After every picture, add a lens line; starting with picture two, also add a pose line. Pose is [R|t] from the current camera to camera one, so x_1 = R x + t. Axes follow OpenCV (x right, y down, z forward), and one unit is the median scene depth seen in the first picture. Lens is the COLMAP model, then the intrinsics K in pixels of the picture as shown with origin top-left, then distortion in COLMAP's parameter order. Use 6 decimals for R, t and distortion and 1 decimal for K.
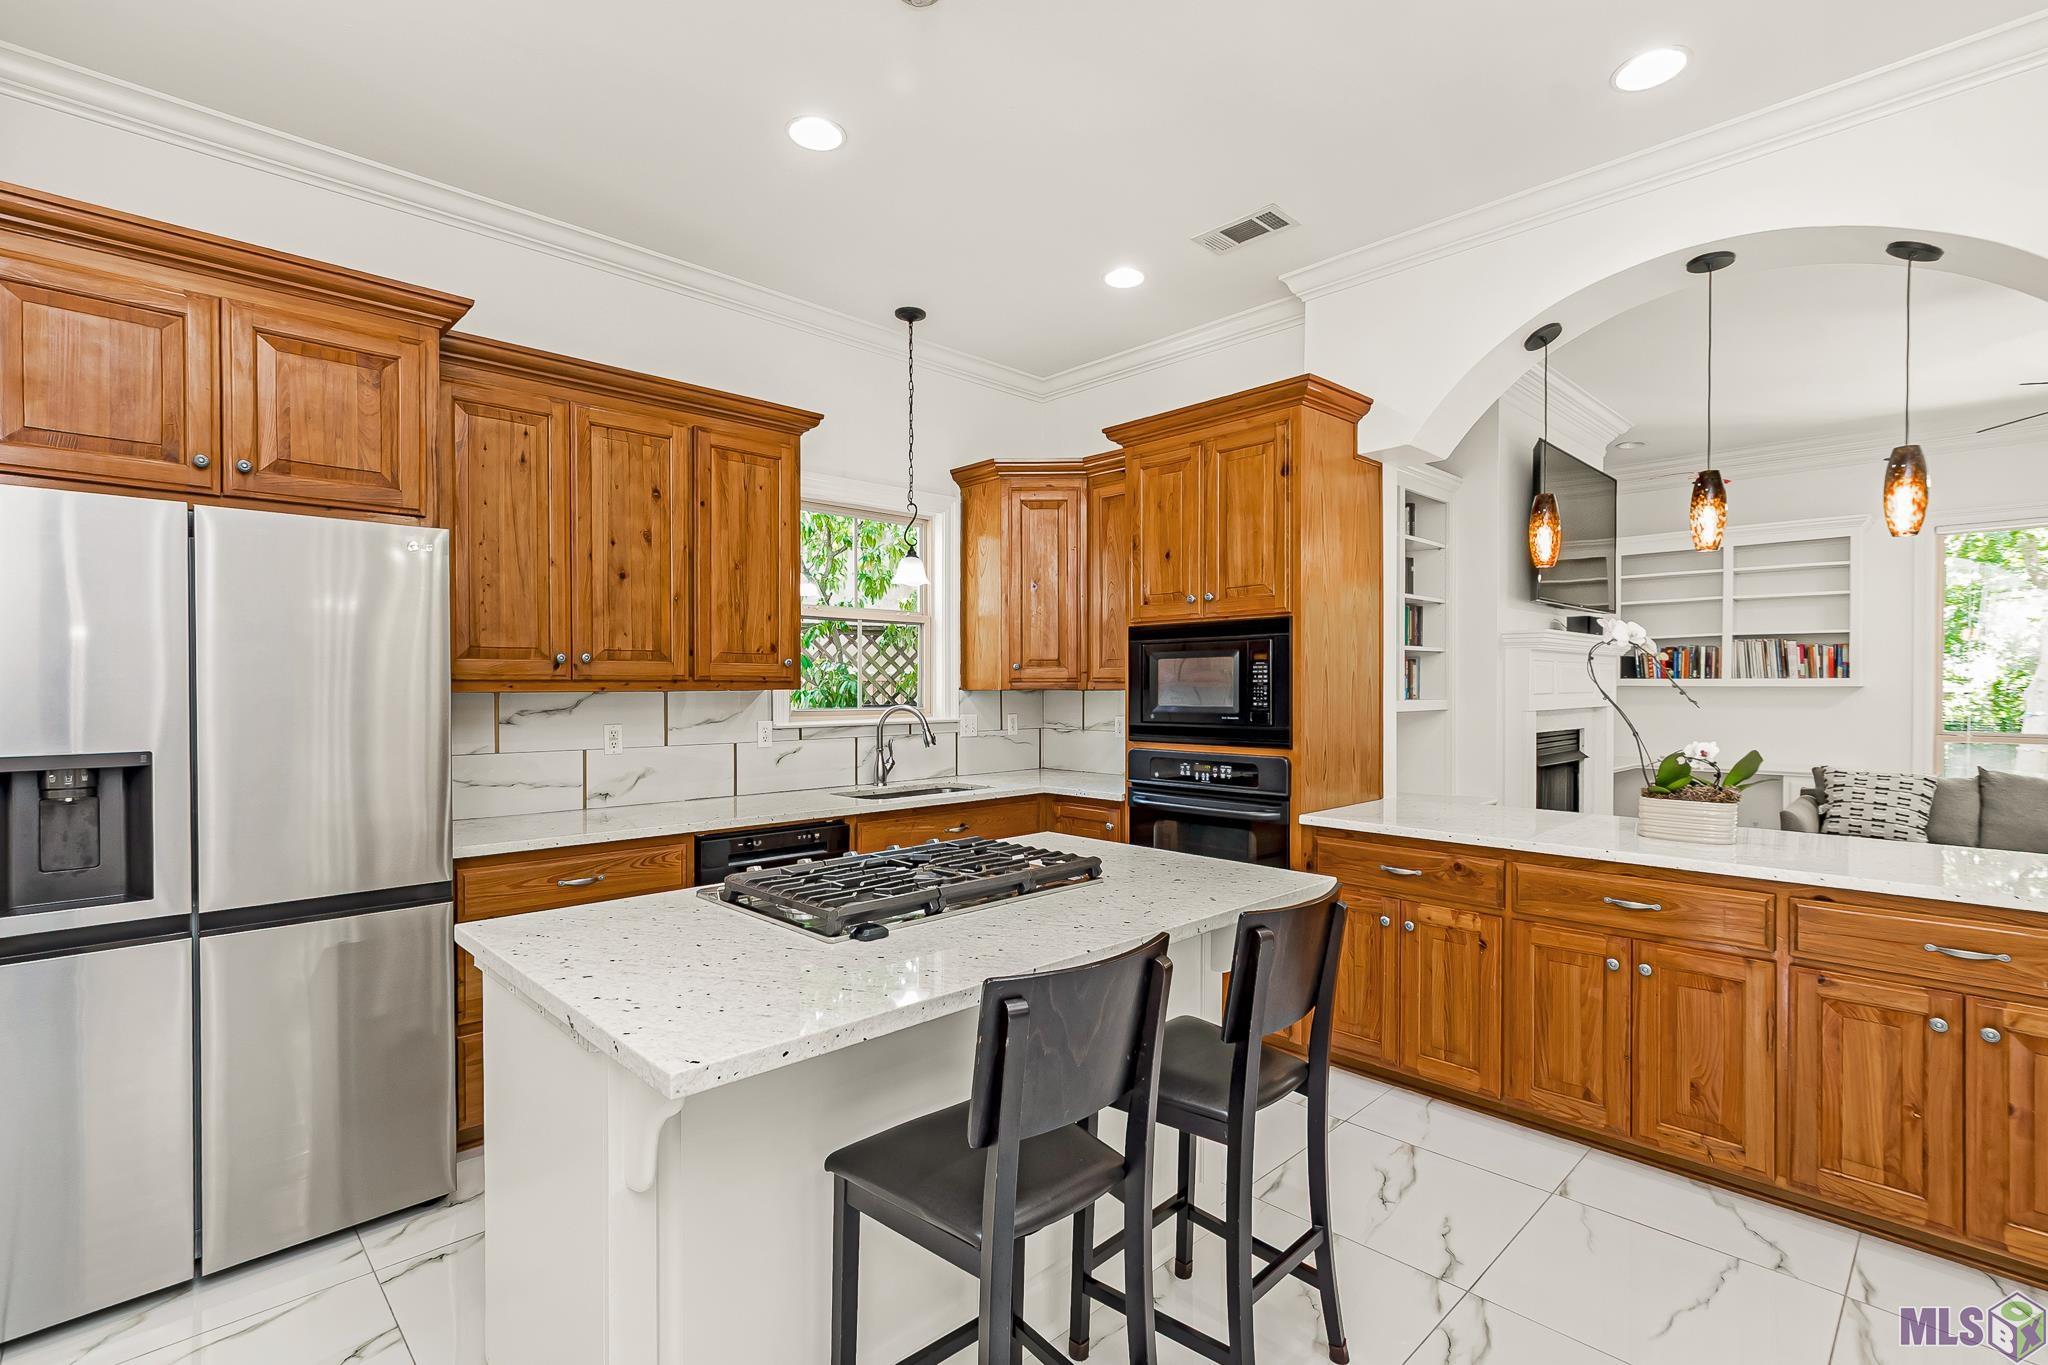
lens RADIAL K [[922.3, 0, 1009.6], [0, 922.3, 695.9], [0, 0, 1]] dist [0.003097, 0.000062]
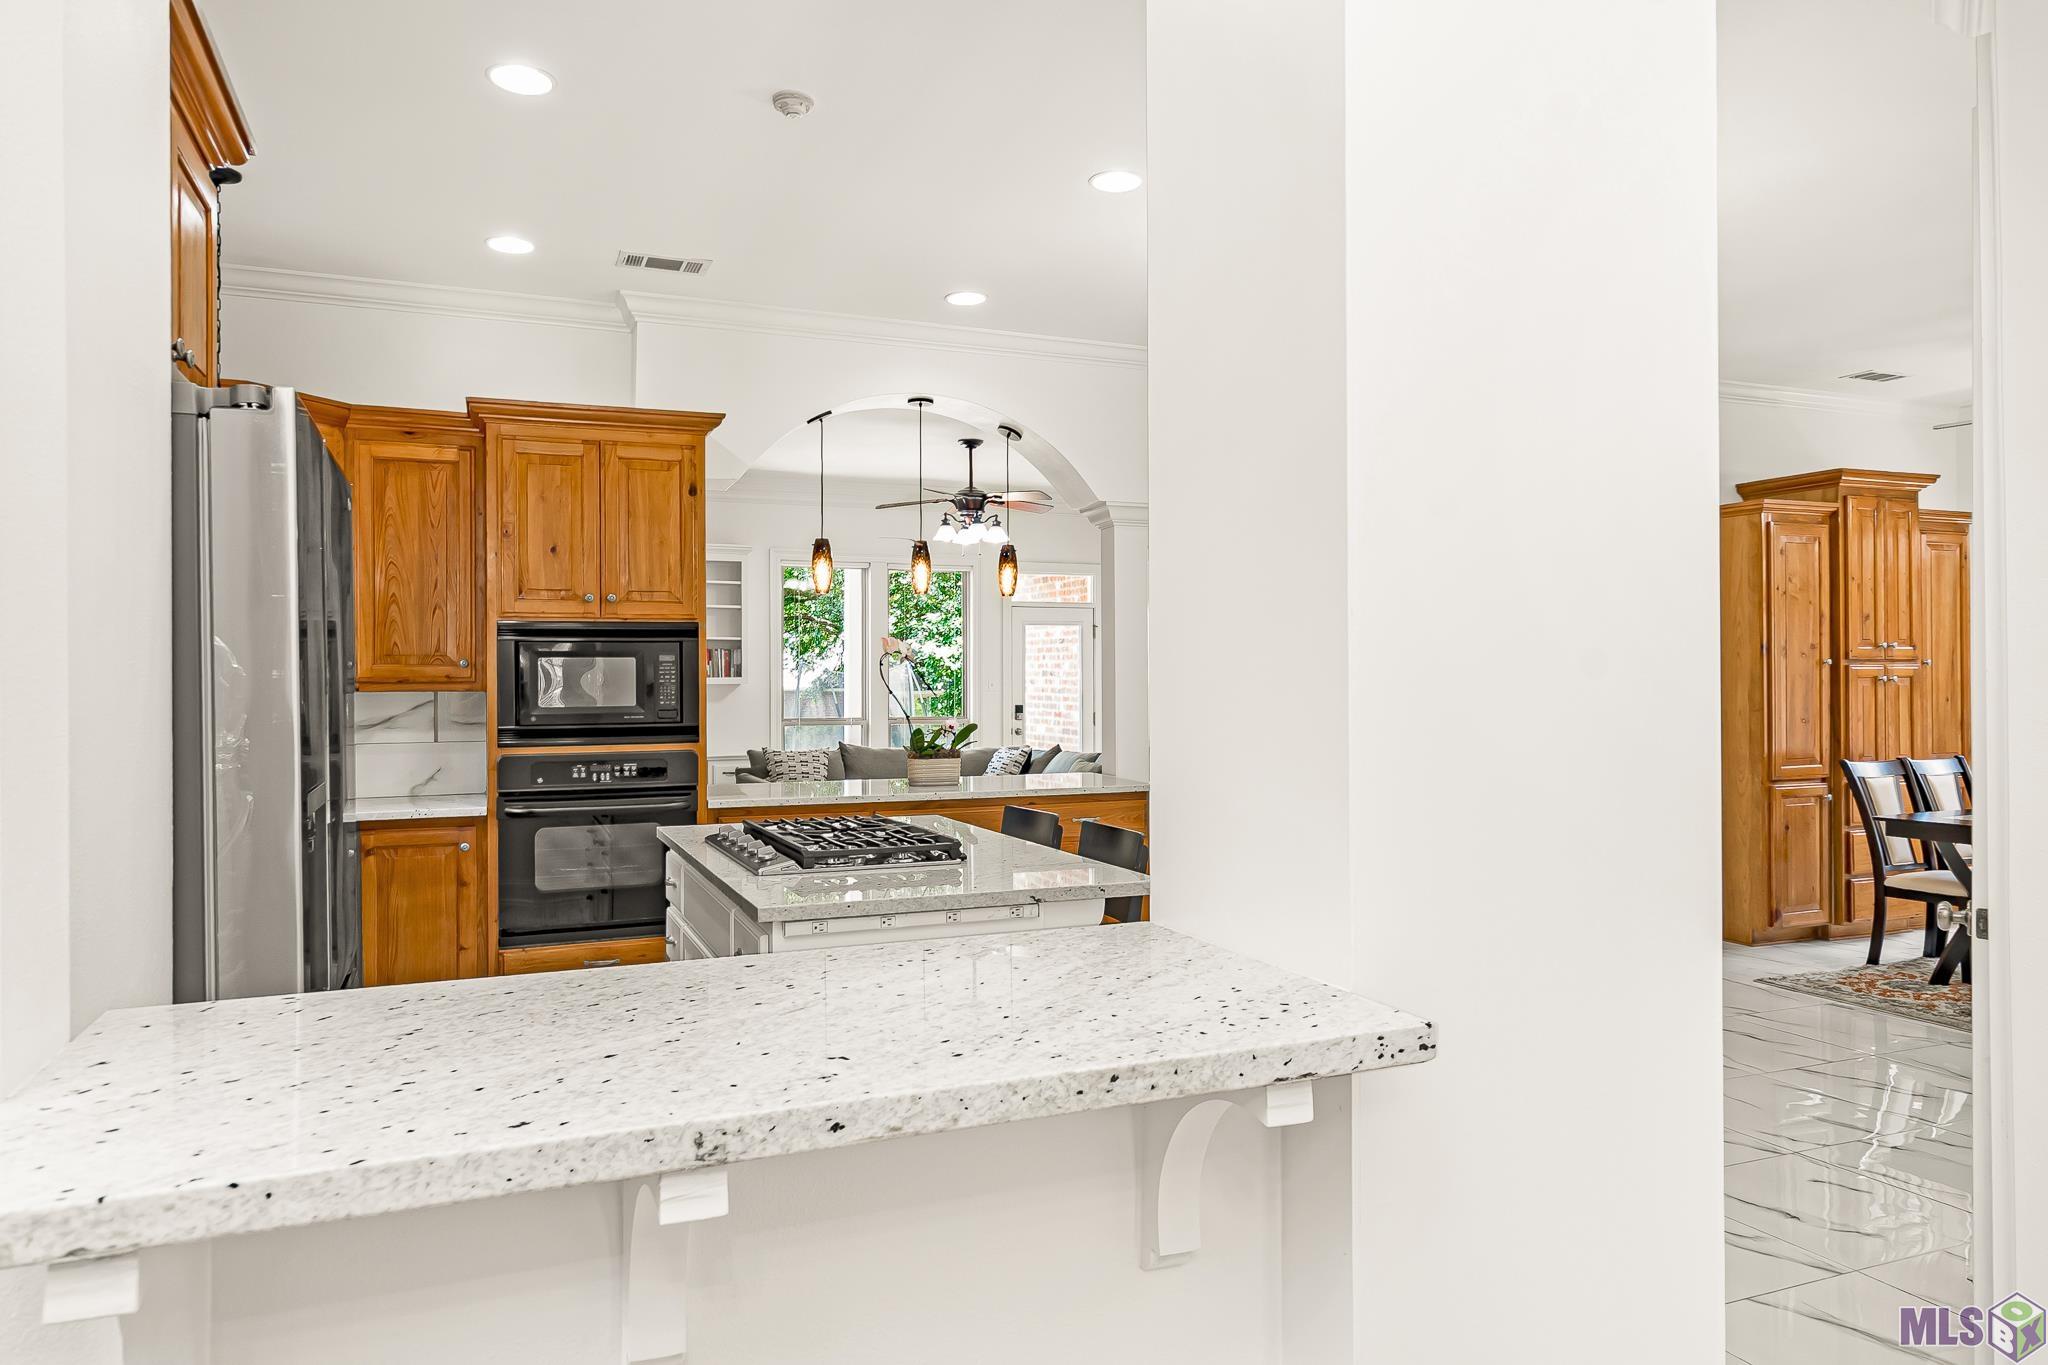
lens RADIAL K [[1302.4, 0, 990.3], [0, 1302.4, 668.6], [0, 0, 1]] dist [-0.001349, -0.003970]
pose [[0.379378, 0.006353, 0.925220, -0.951233], [0.015790, 0.999786, -0.013339, -0.004451], [-0.925107, 0.019670, 0.379196, 0.078031]]
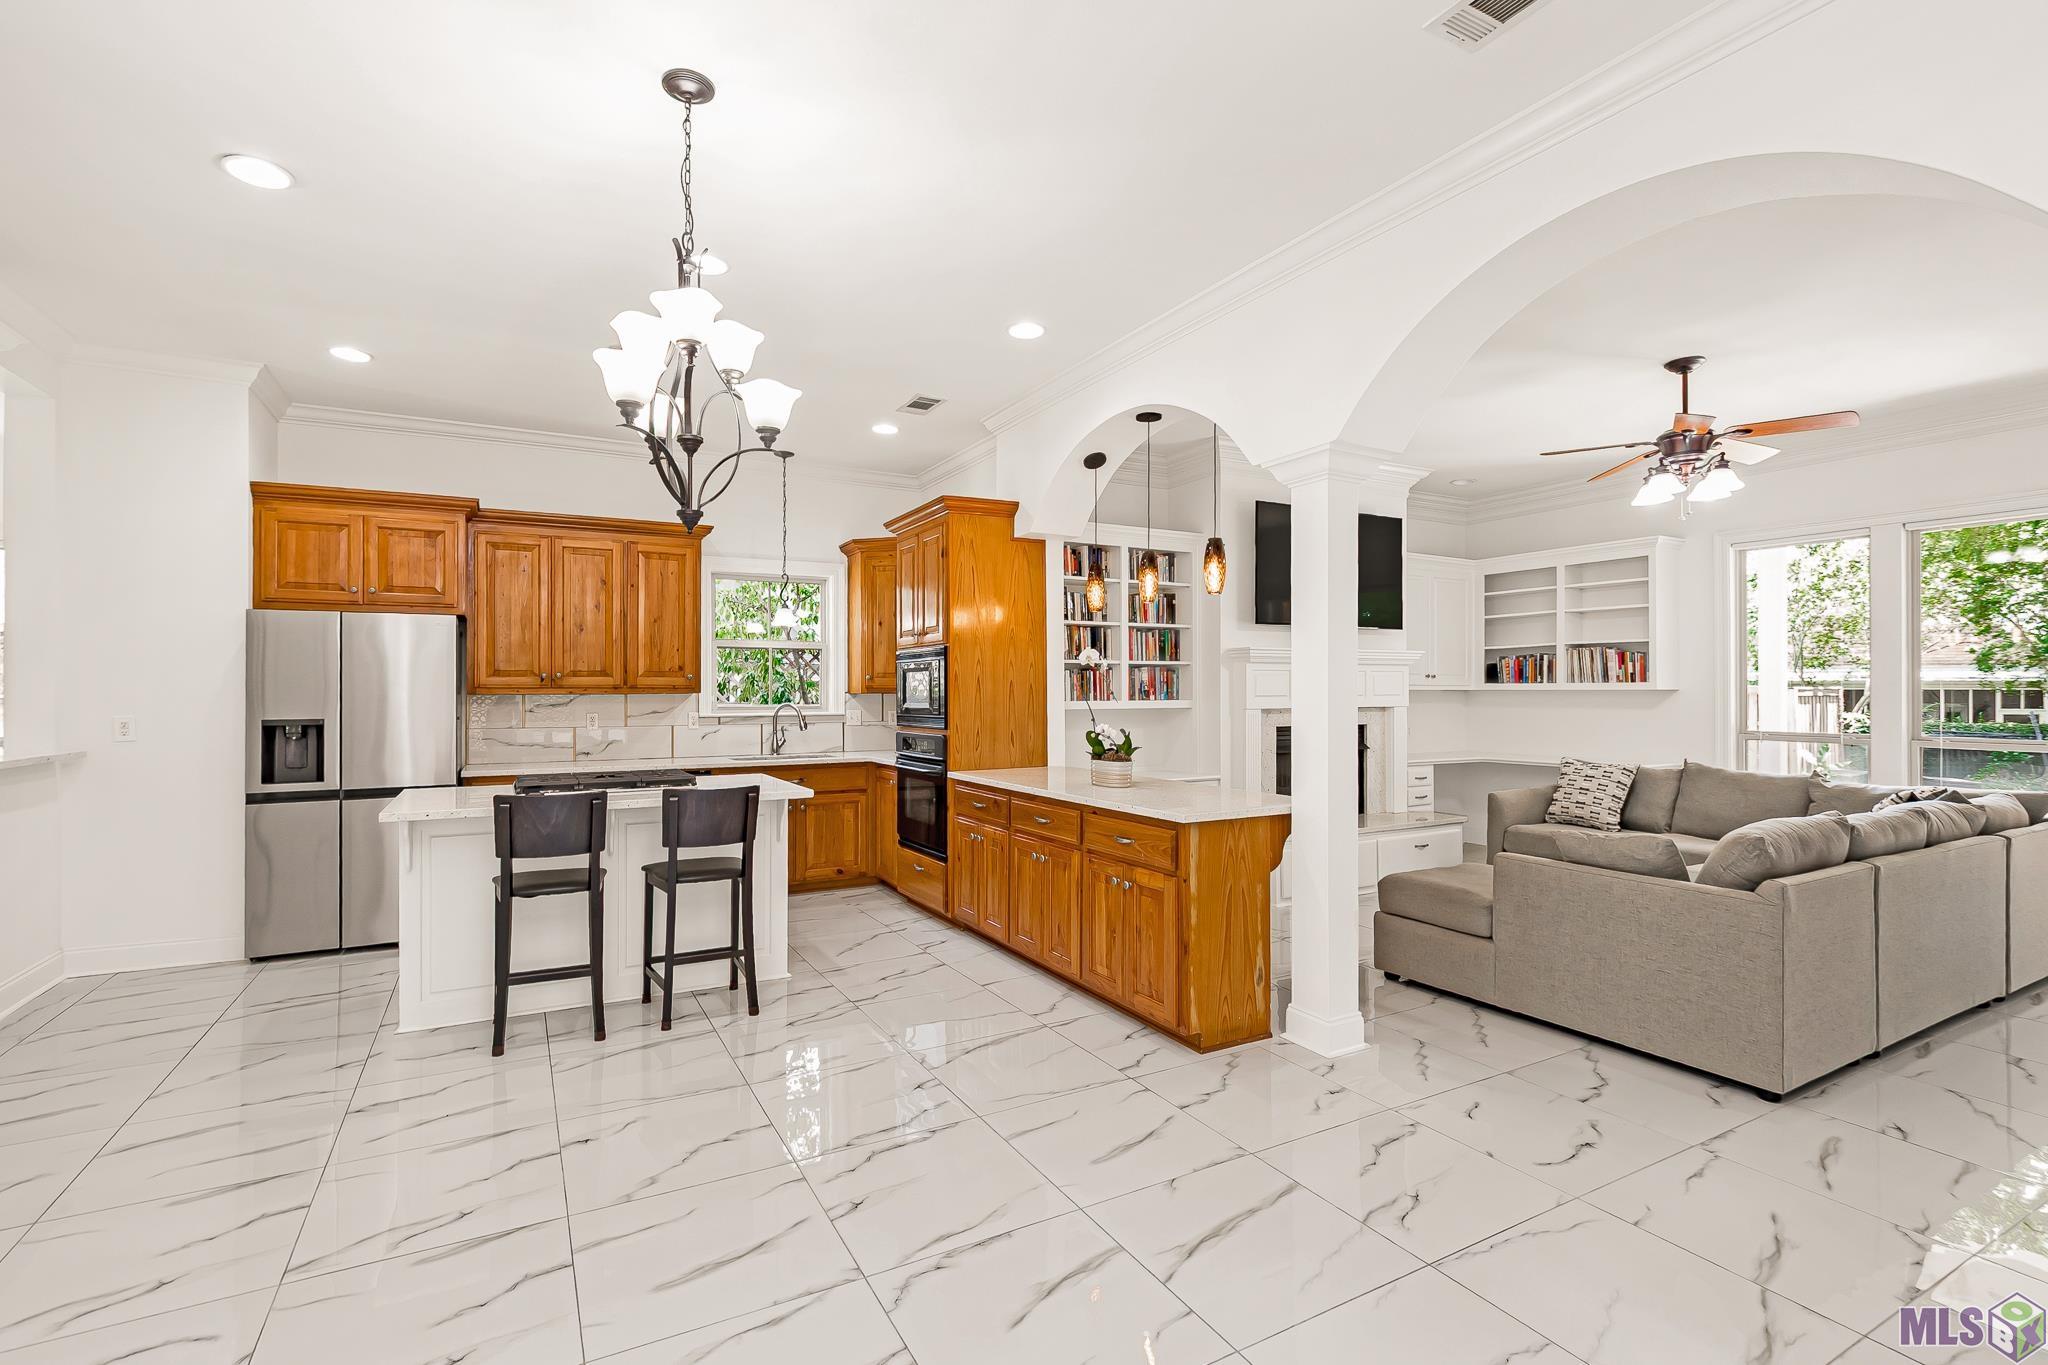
lens RADIAL K [[922.3, 0, 1026.8], [0, 922.3, 682.7], [0, 0, 1]] dist [0.003097, 0.000062]
pose [[0.965433, -0.004684, -0.260610, 0.805373], [-0.001039, 0.999761, -0.021818, 0.010572], [0.260650, 0.021334, 0.965198, -0.459571]]
